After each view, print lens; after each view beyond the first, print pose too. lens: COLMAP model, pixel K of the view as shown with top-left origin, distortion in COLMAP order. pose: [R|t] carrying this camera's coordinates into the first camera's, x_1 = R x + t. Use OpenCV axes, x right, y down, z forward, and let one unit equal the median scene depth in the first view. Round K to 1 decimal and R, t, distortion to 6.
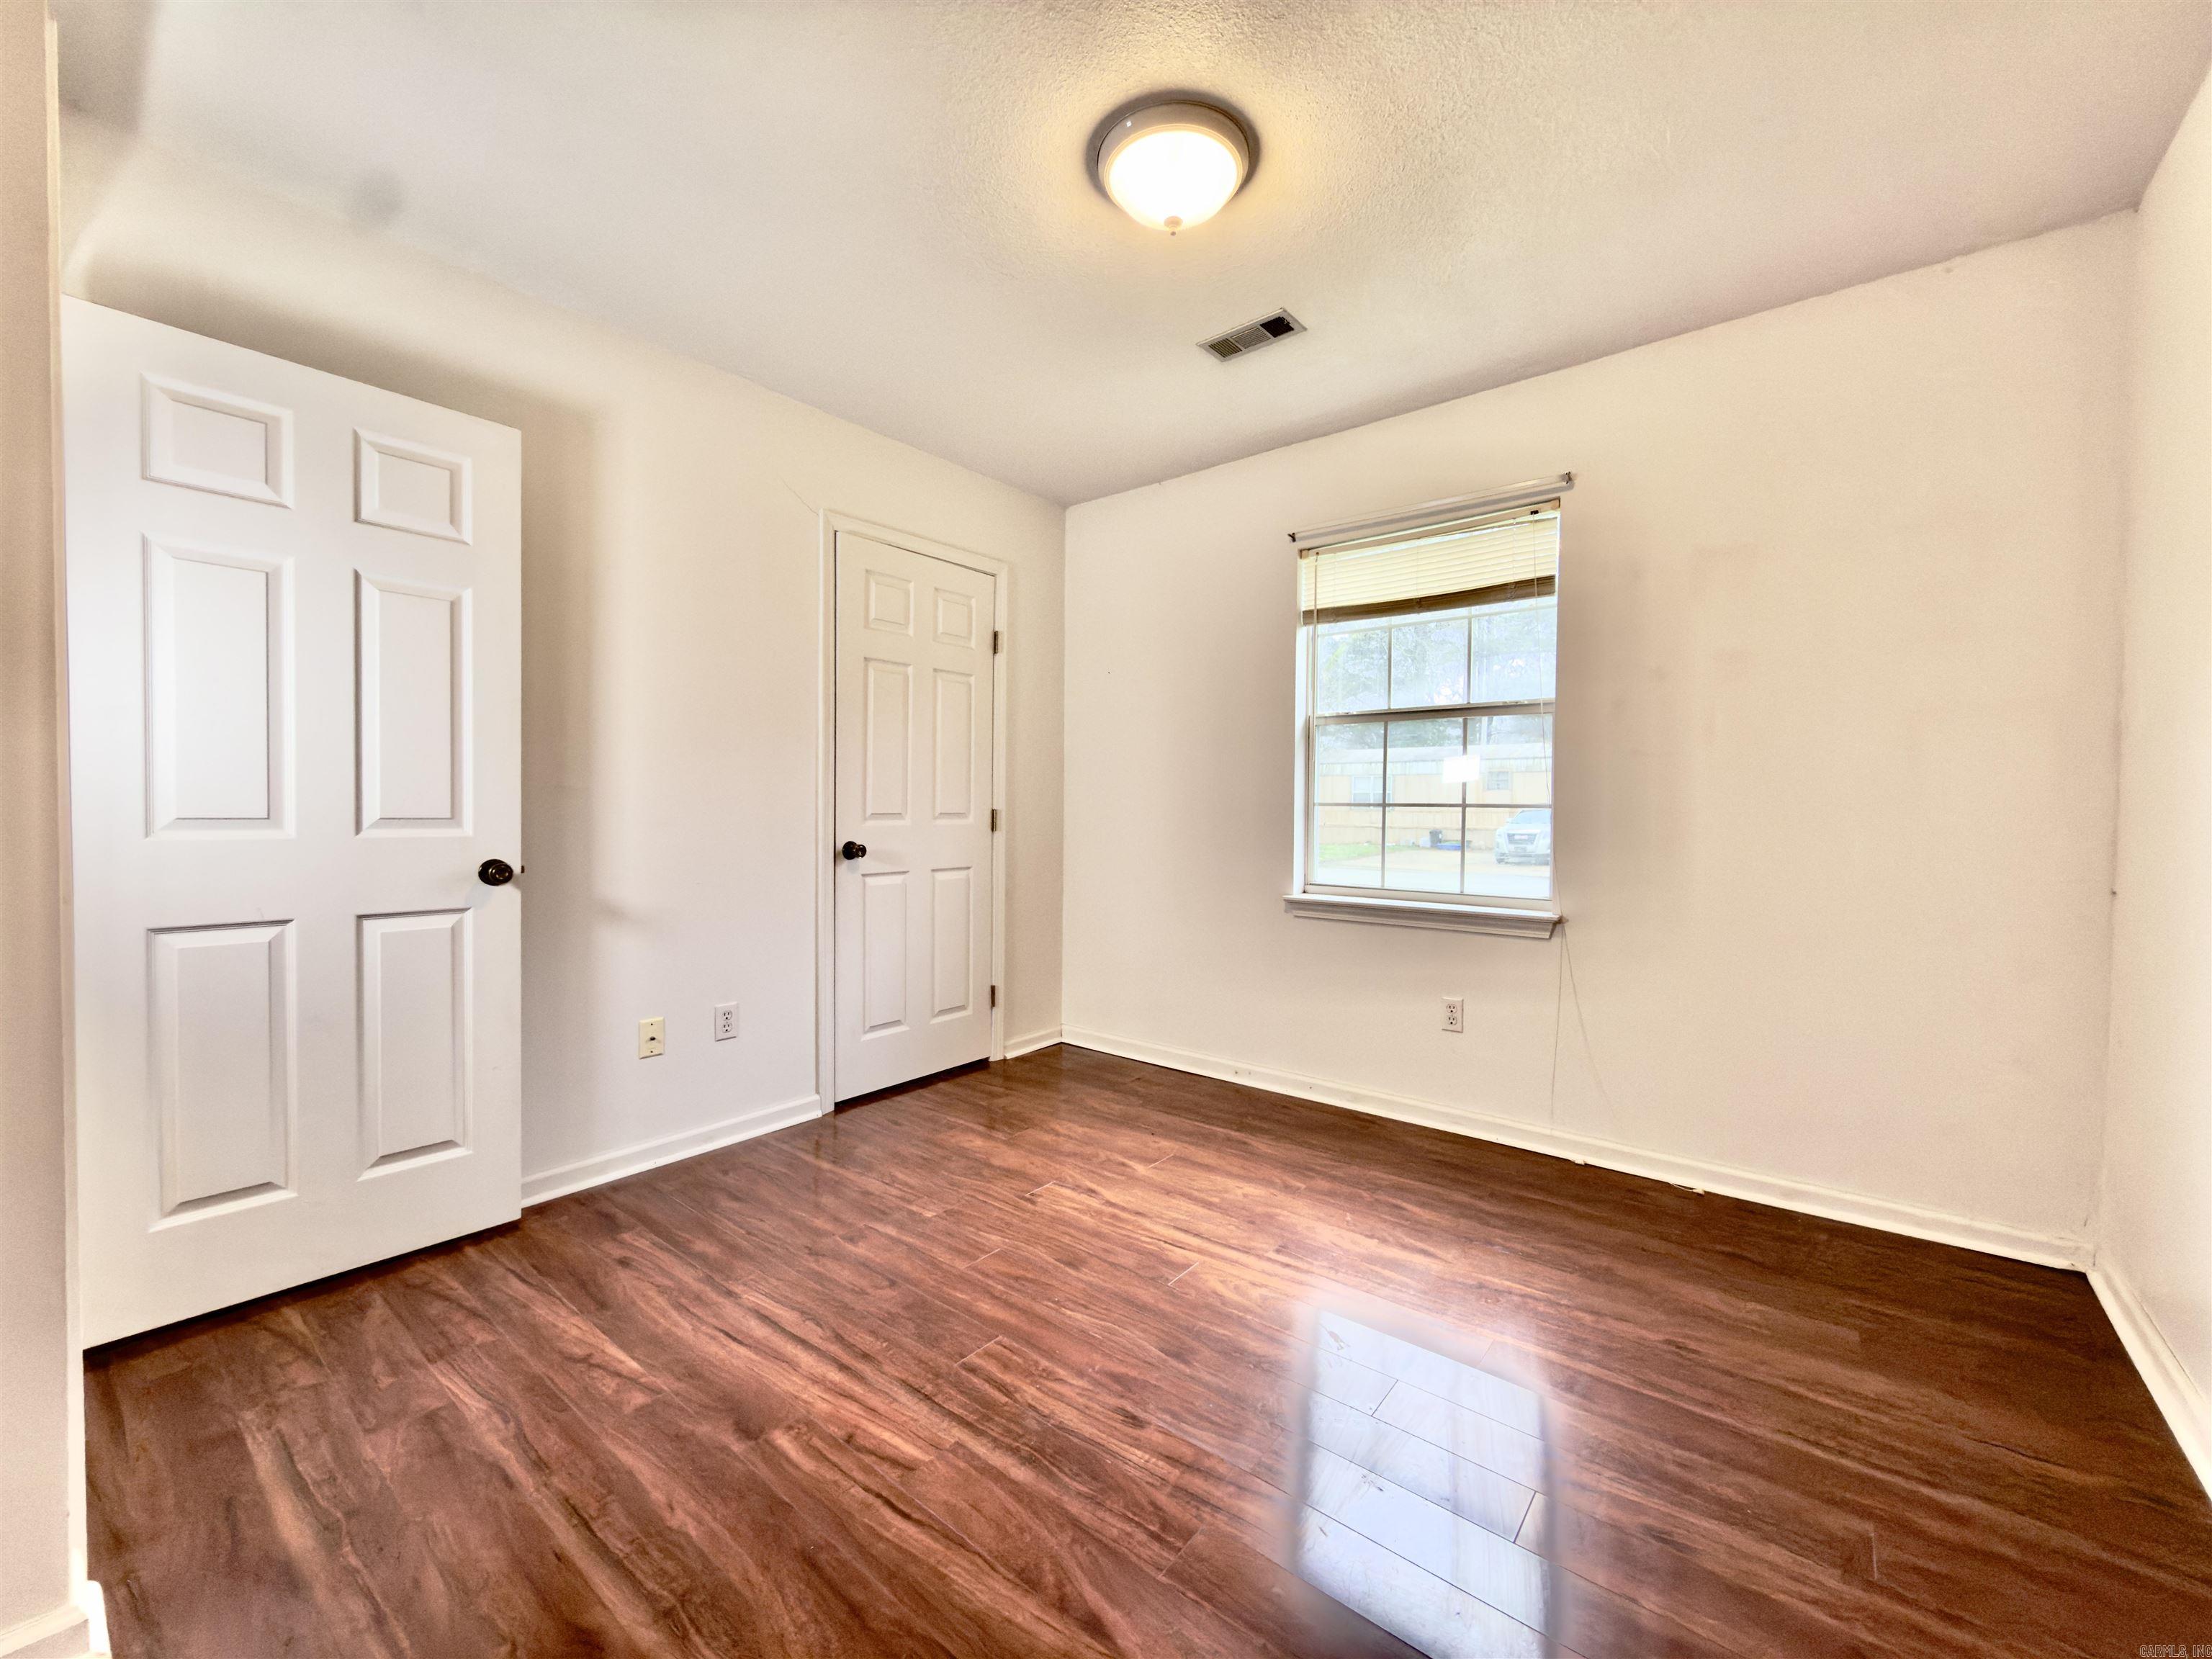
lens RADIAL K [[883.5, 0, 1108.9], [0, 883.5, 826.2], [0, 0, 1]] dist [-0.000688, 0.000331]
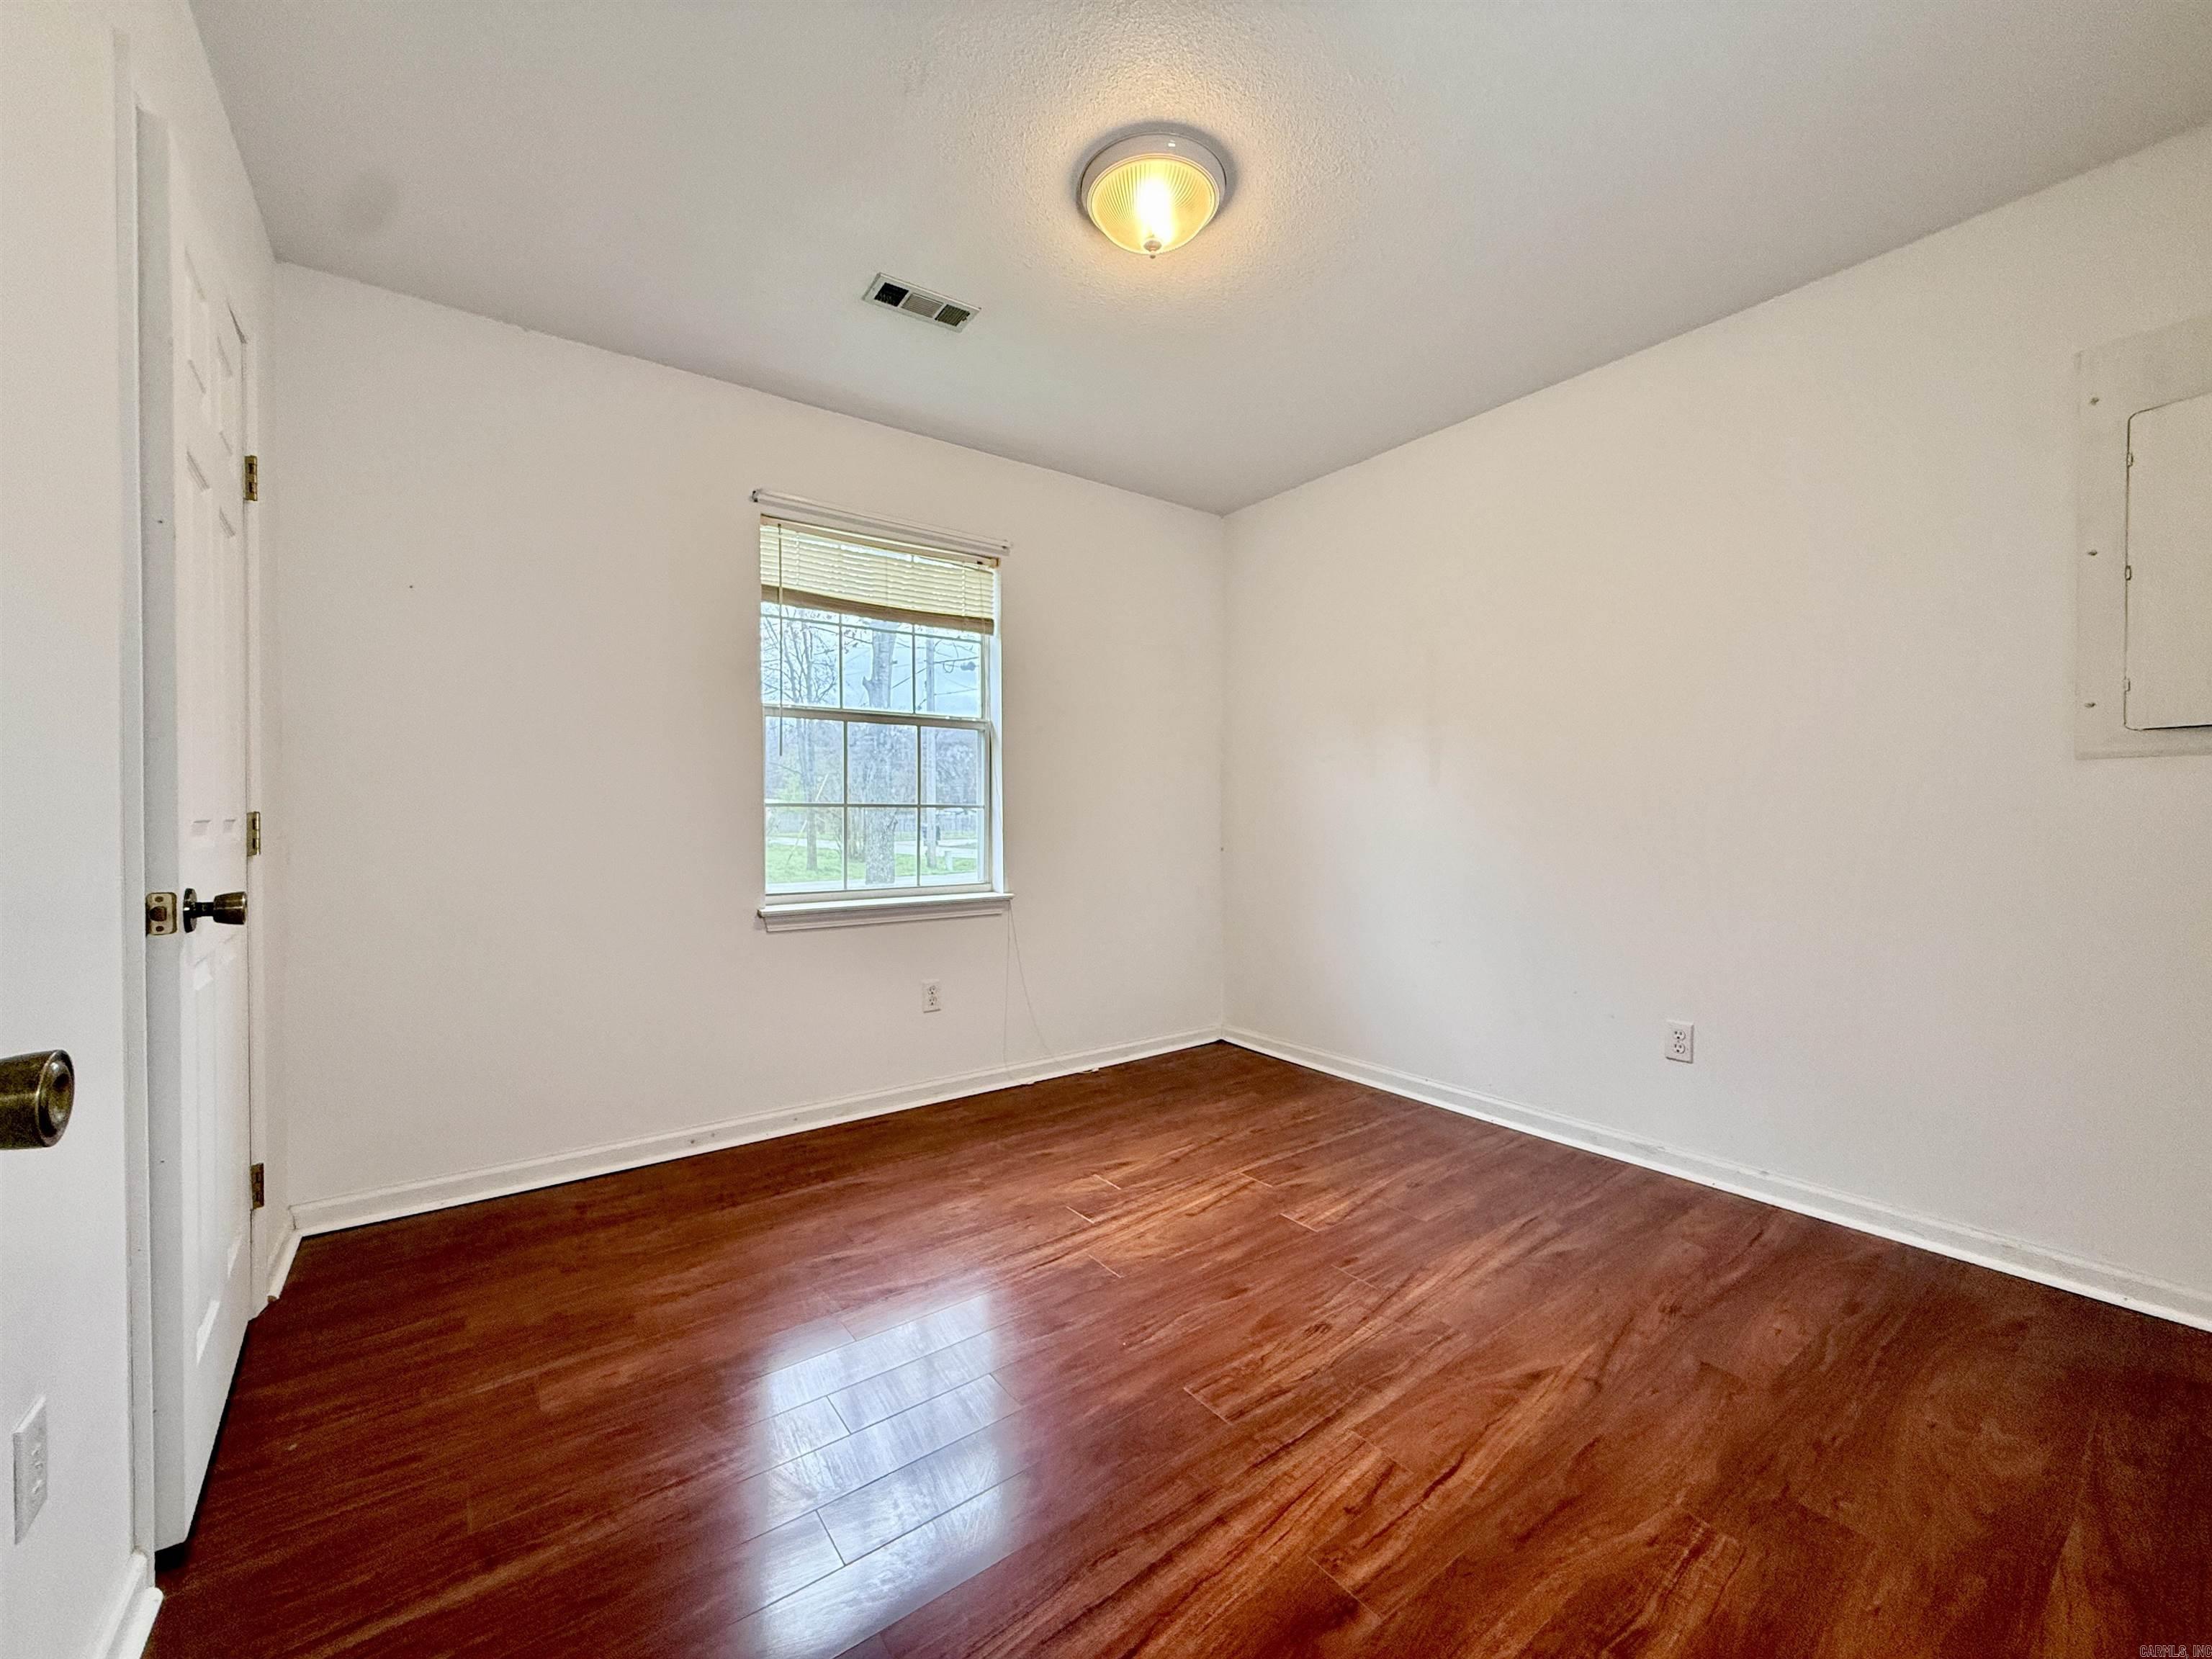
lens RADIAL K [[872.9, 0, 1110.3], [0, 872.9, 829.5], [0, 0, 1]] dist [-0.001881, 0.000191]
pose [[0.253908, -0.022172, 0.966974, -0.734949], [0.023994, 0.999574, 0.016619, -0.008587], [-0.966931, 0.018981, 0.254332, 0.617204]]
